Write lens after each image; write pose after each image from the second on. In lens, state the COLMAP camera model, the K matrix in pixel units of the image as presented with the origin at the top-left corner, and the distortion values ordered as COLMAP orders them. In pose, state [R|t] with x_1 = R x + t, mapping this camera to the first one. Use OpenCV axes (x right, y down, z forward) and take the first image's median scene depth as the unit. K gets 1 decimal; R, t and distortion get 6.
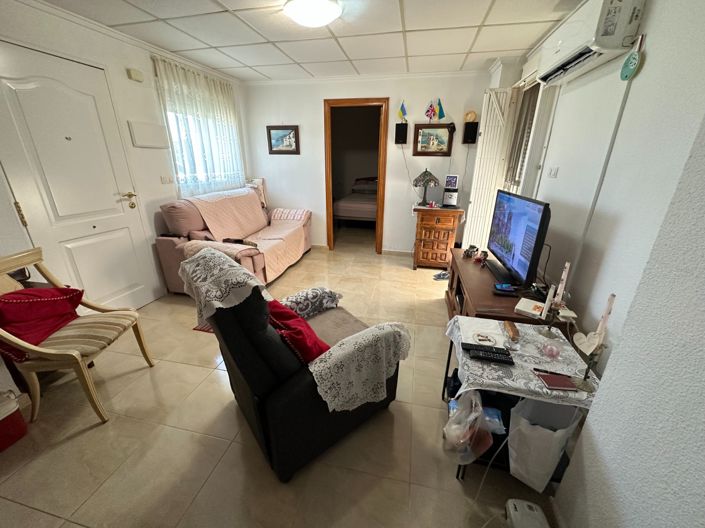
lens RADIAL K [[282.6, 0, 352.8], [0, 282.6, 265.1], [0, 0, 1]] dist [-0.004294, 0.000053]
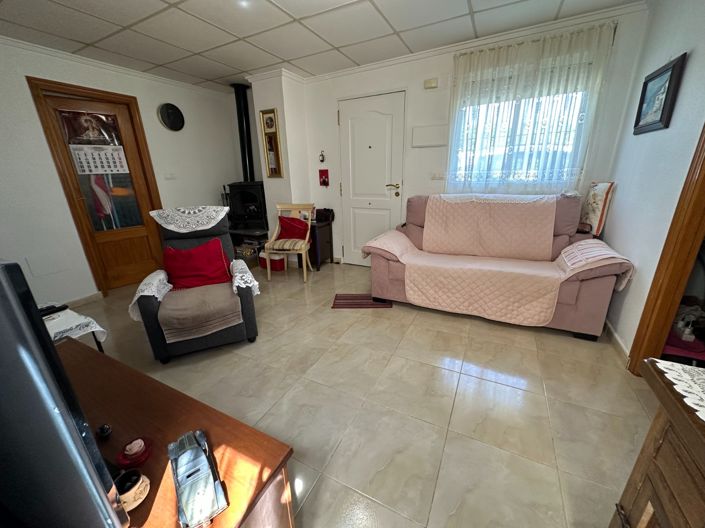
lens RADIAL K [[282.6, 0, 352.8], [0, 282.6, 265.1], [0, 0, 1]] dist [-0.004294, 0.000053]
pose [[-0.250217, 0.310915, -0.916910, 0.577434], [-0.309008, 0.871861, 0.379965, -0.363364], [0.917554, 0.378406, -0.122080, 1.109376]]
